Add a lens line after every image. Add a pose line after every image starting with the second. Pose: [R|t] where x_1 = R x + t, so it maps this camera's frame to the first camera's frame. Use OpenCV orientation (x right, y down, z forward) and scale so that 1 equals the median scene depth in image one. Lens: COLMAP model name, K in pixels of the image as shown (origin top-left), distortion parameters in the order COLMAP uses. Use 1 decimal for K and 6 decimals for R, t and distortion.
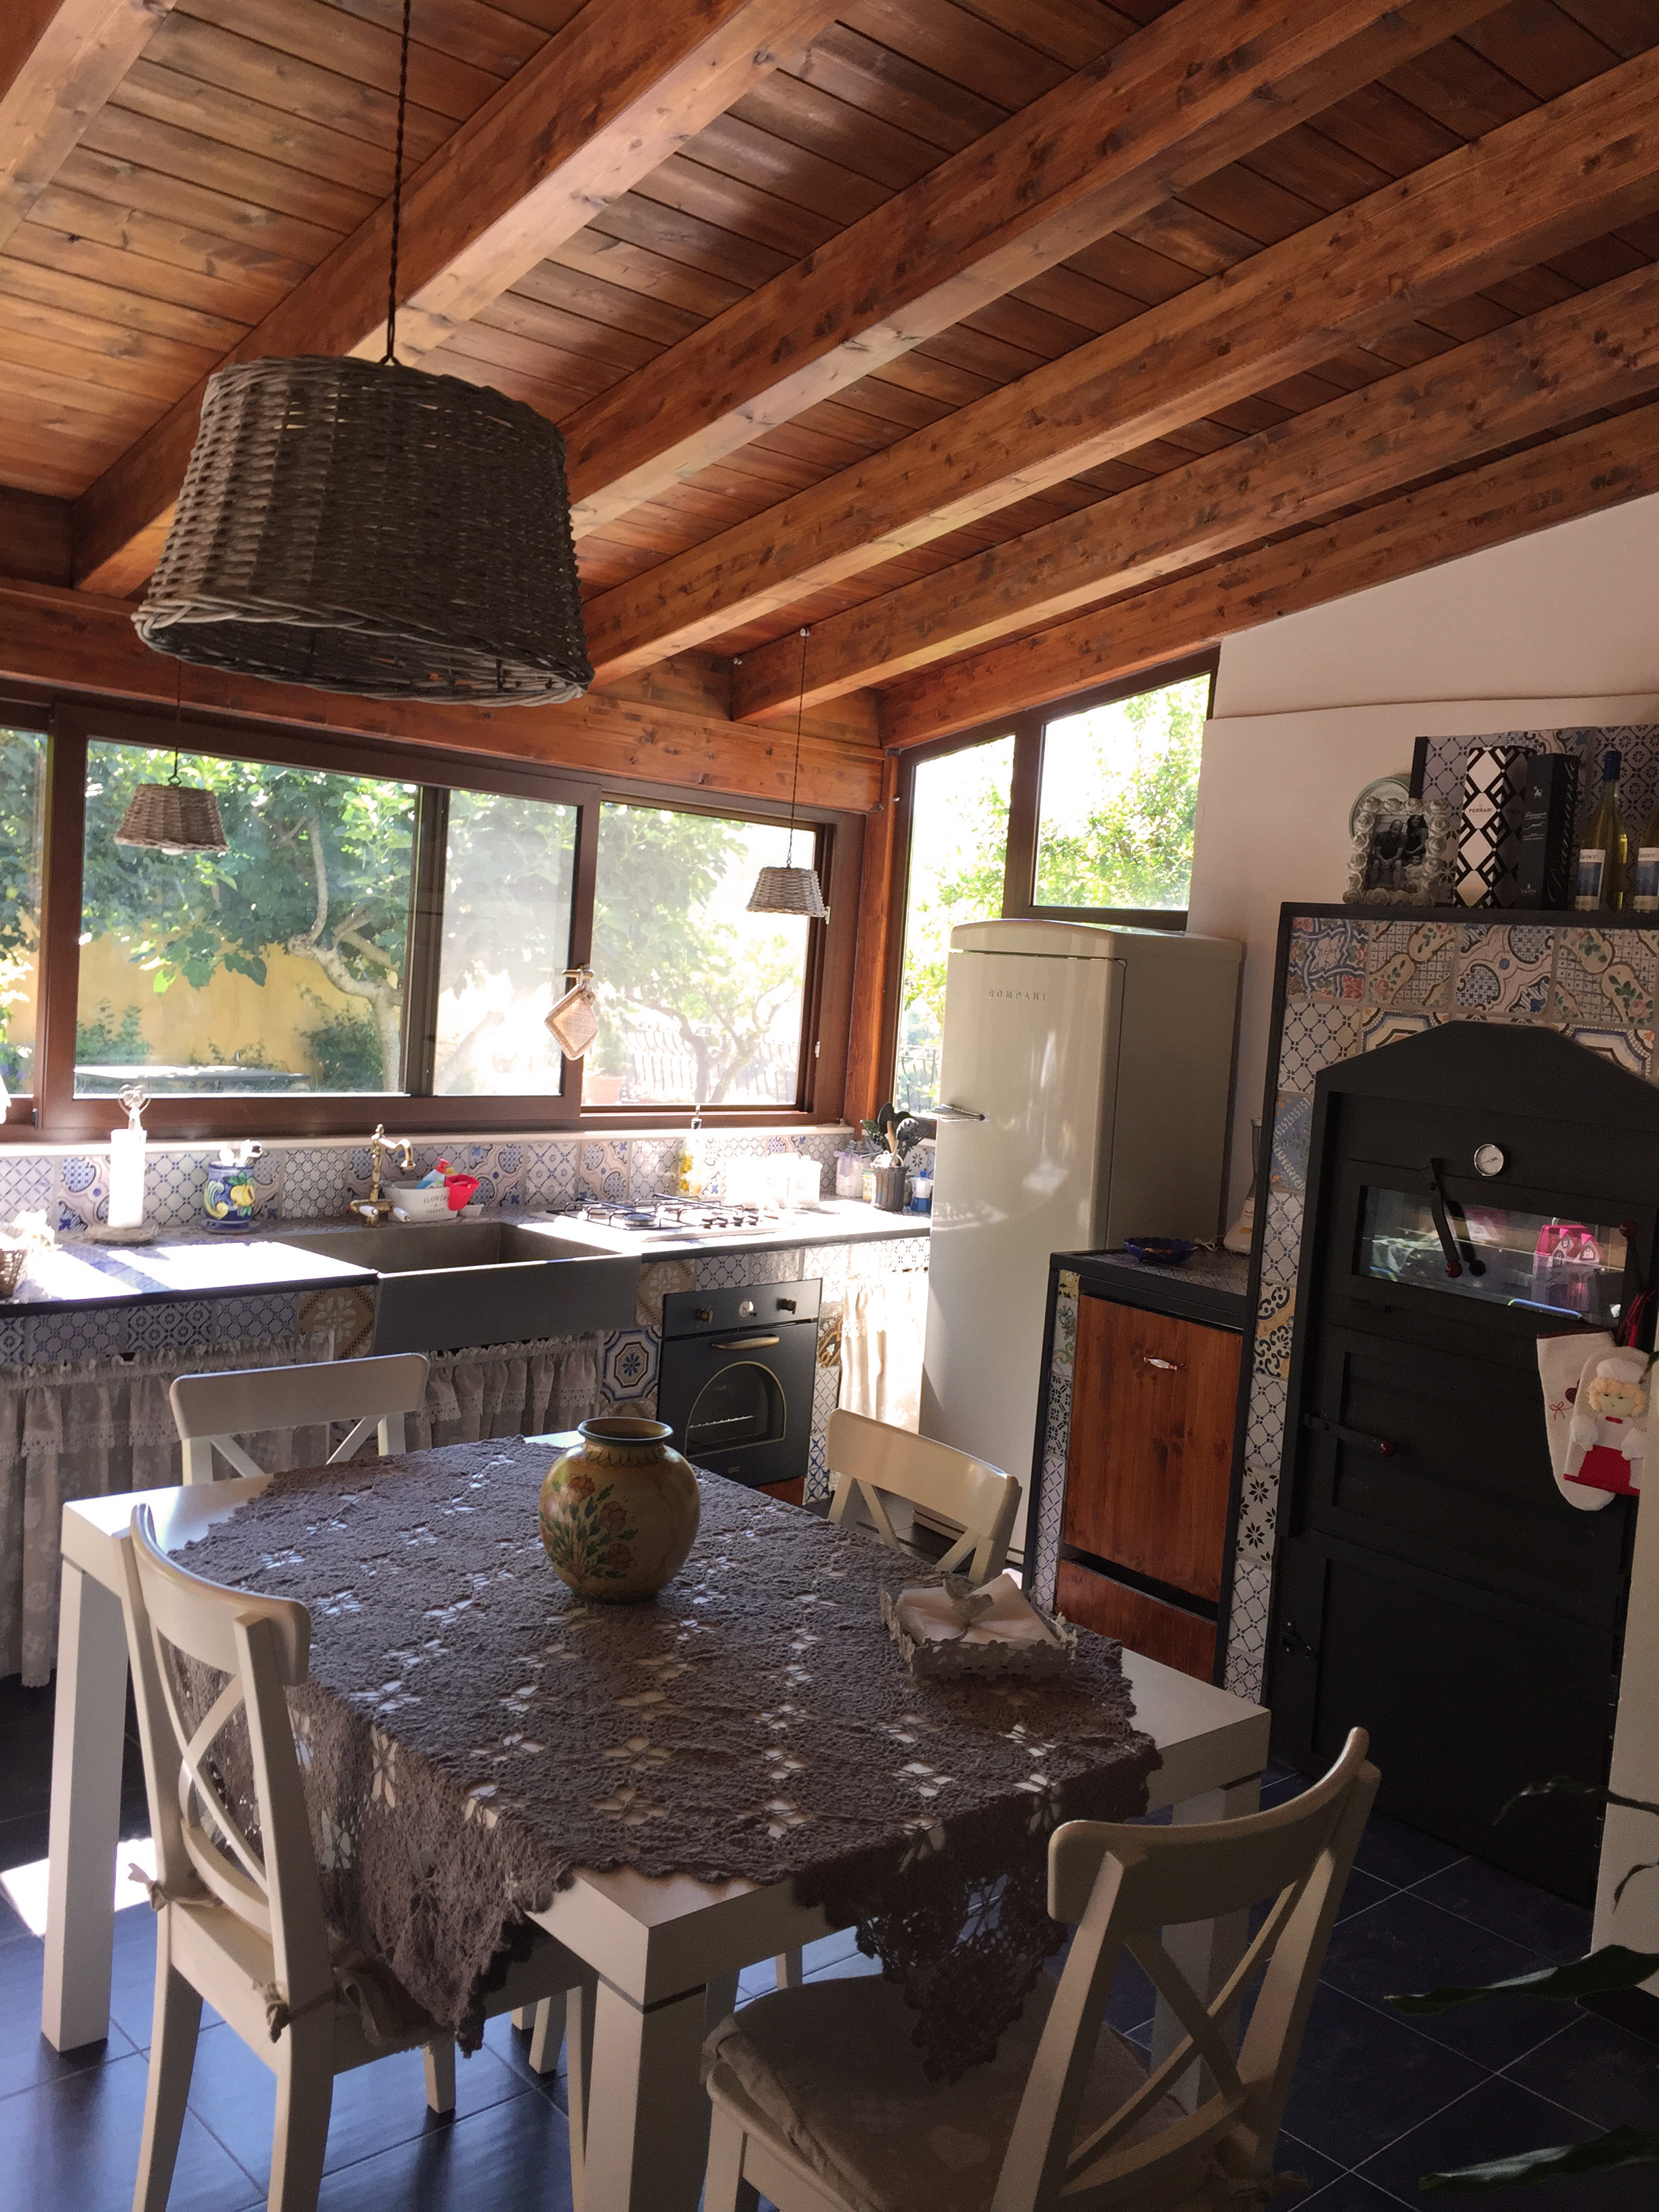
lens RADIAL K [[1855.7, 0, 829.8], [0, 1855.7, 1082.7], [0, 0, 1]] dist [0.041951, -0.075241]
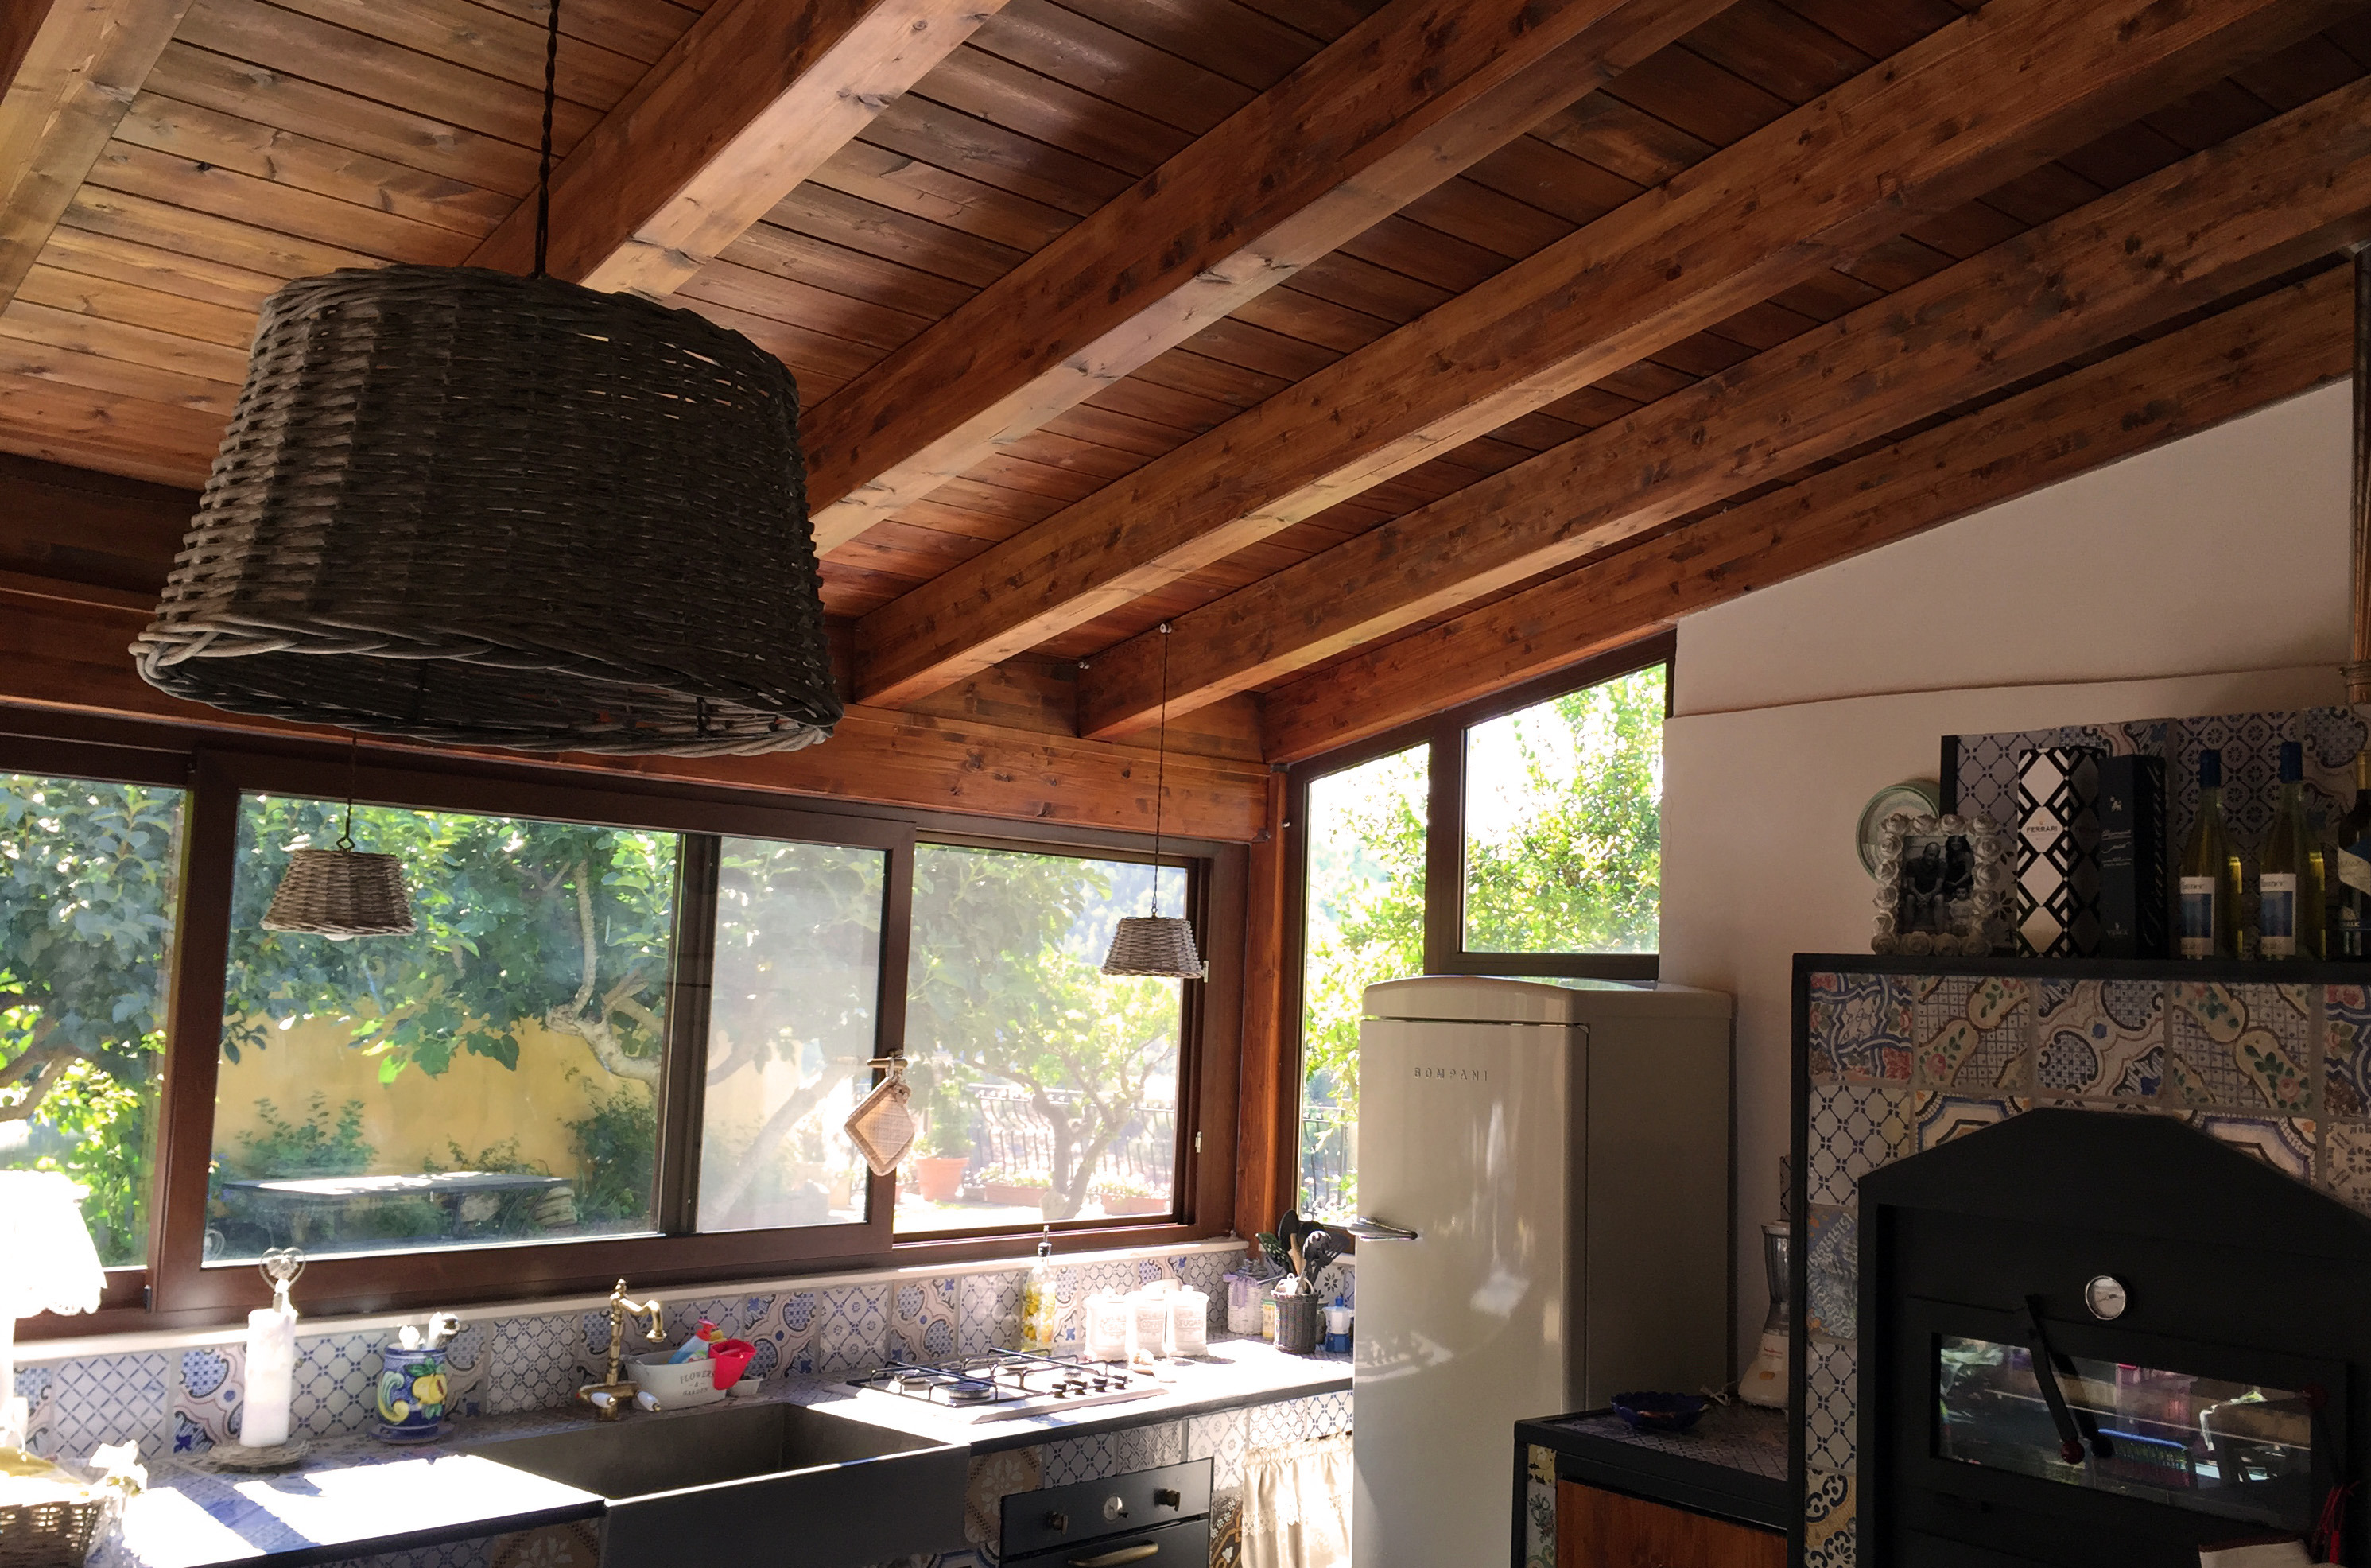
lens RADIAL K [[2173.9, 0, 1283.3], [0, 2173.9, 780.5], [0, 0, 1]] dist [0.026633, 0.000000]
pose [[0.998826, -0.033233, 0.035245, 0.002941], [0.038559, 0.985840, -0.163193, -0.026853], [-0.029323, 0.164360, 0.985964, 0.100497]]
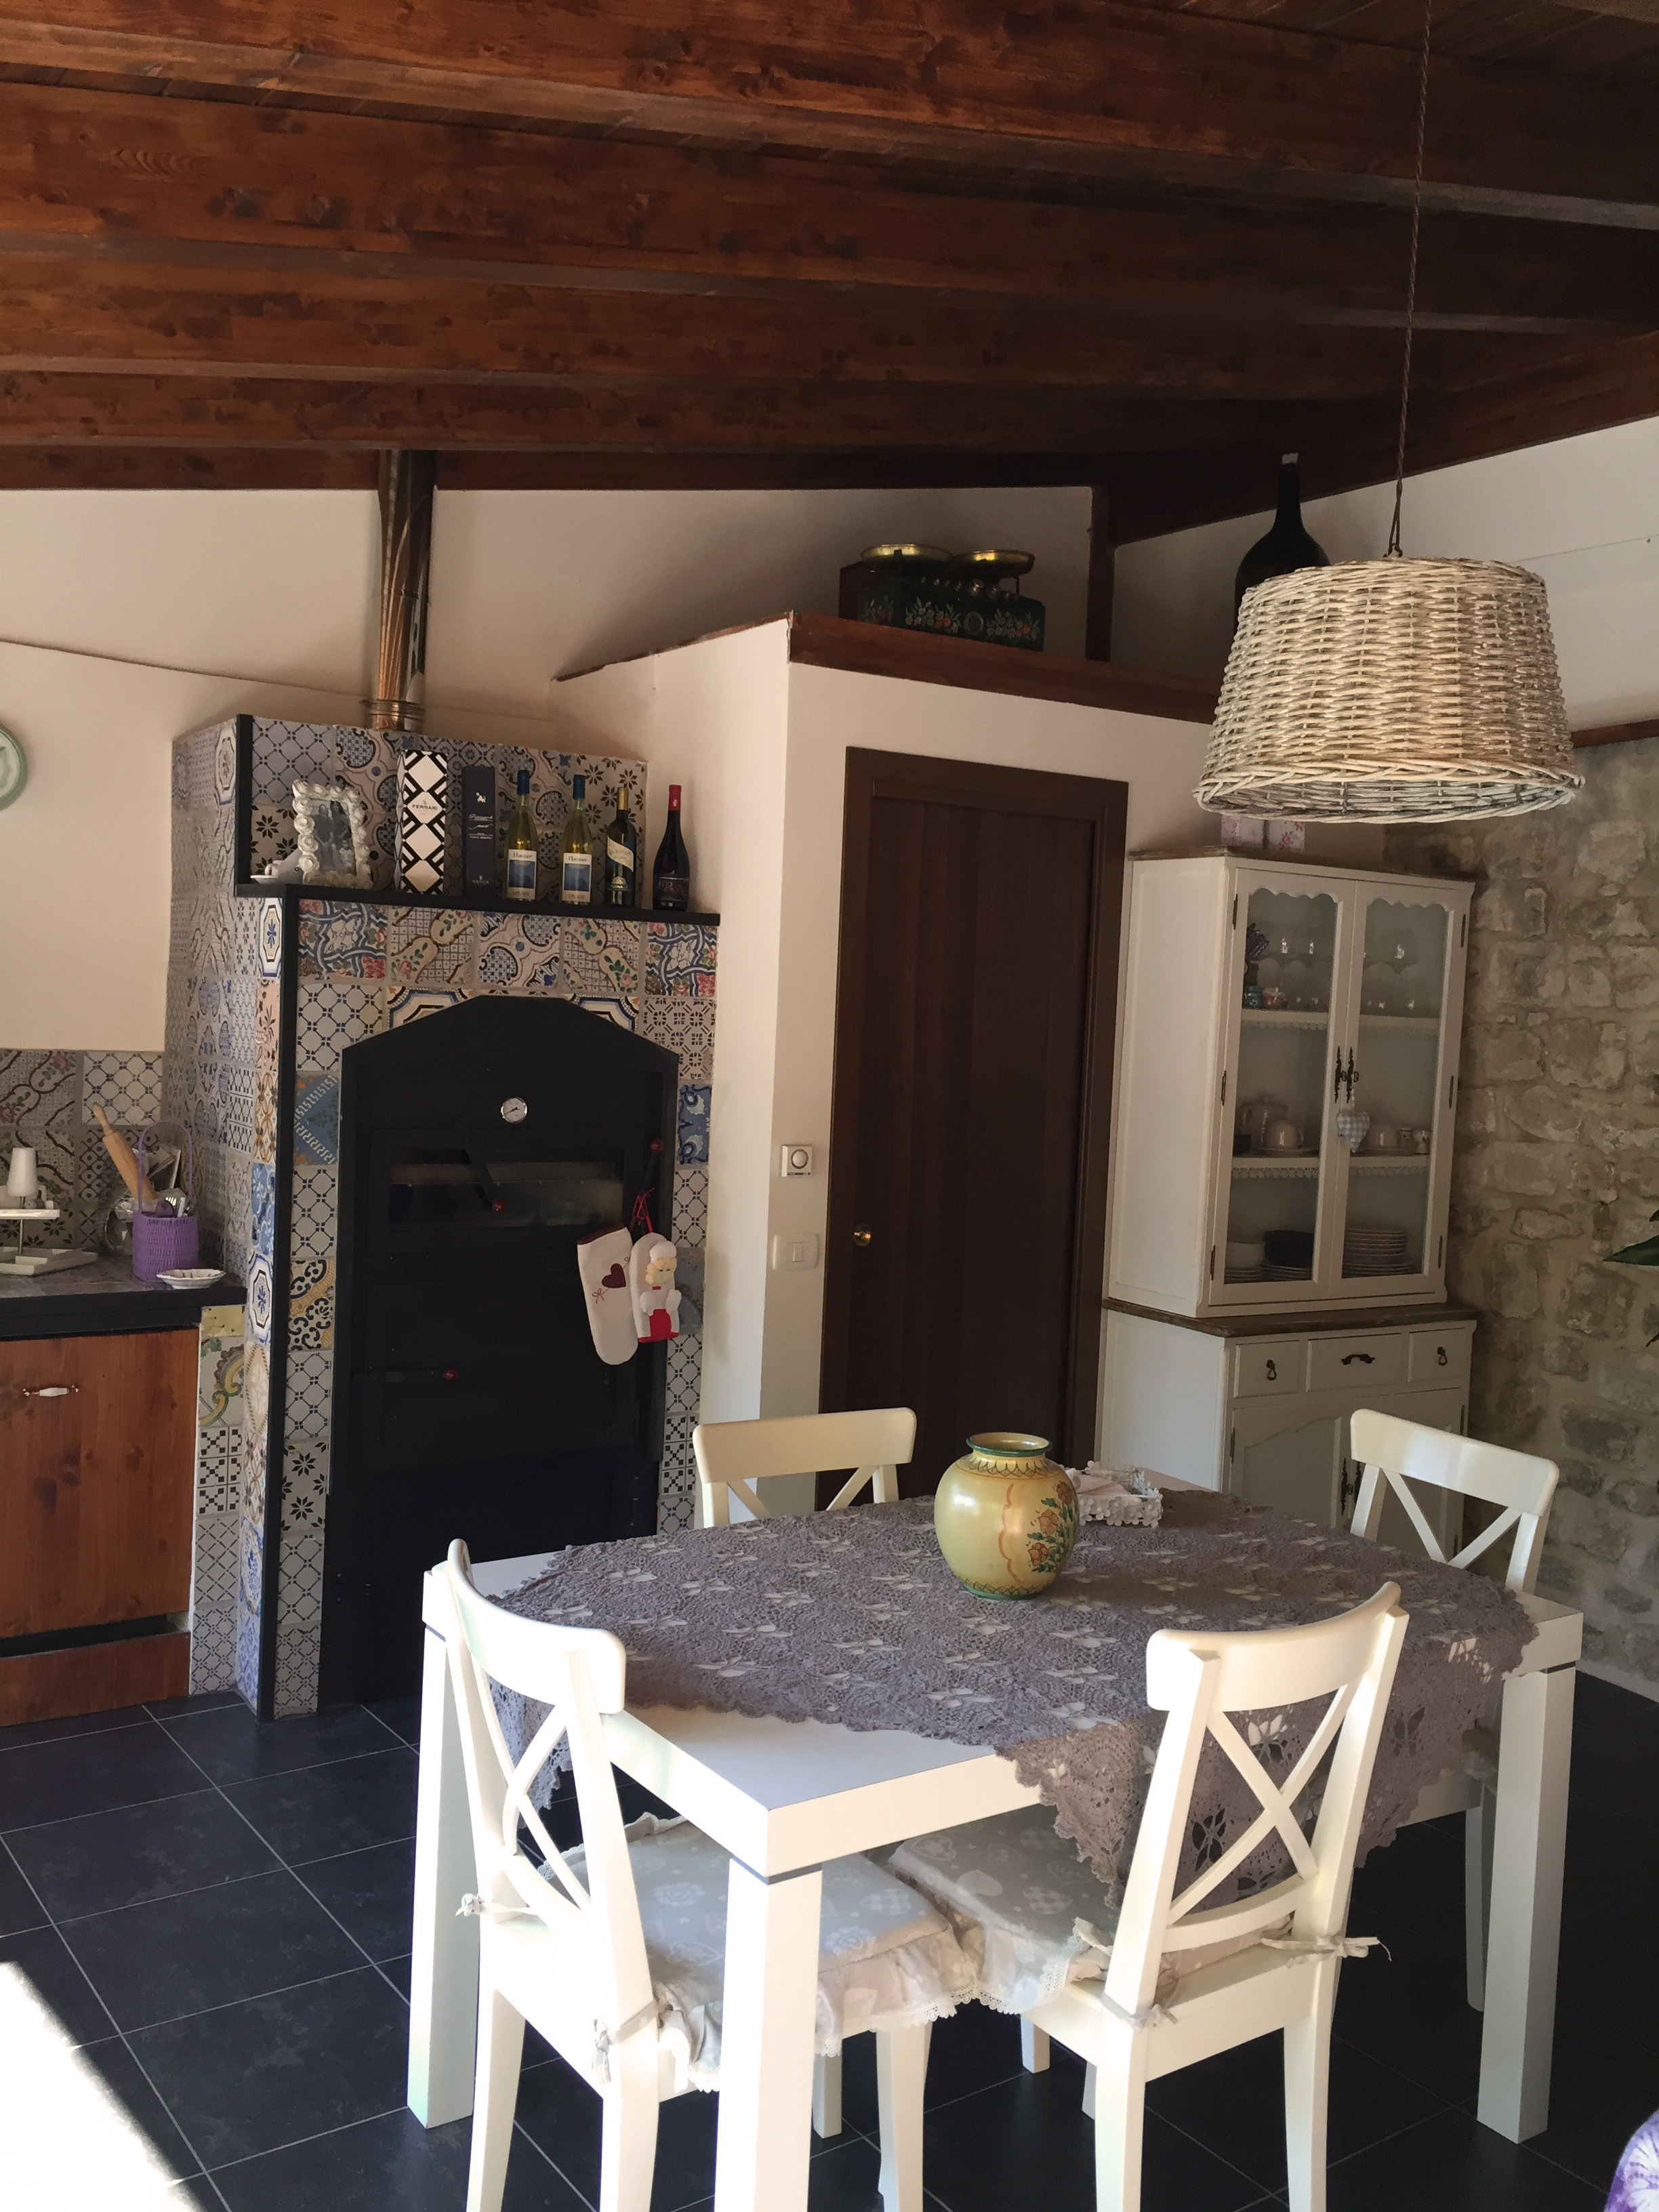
lens RADIAL K [[1855.7, 0, 832.2], [0, 1855.7, 1079.9], [0, 0, 1]] dist [0.041951, -0.075241]
pose [[0.124702, -0.113813, 0.985645, -0.669544], [0.034215, 0.993302, 0.110368, -0.086488], [-0.991604, 0.019960, 0.127761, 0.542207]]
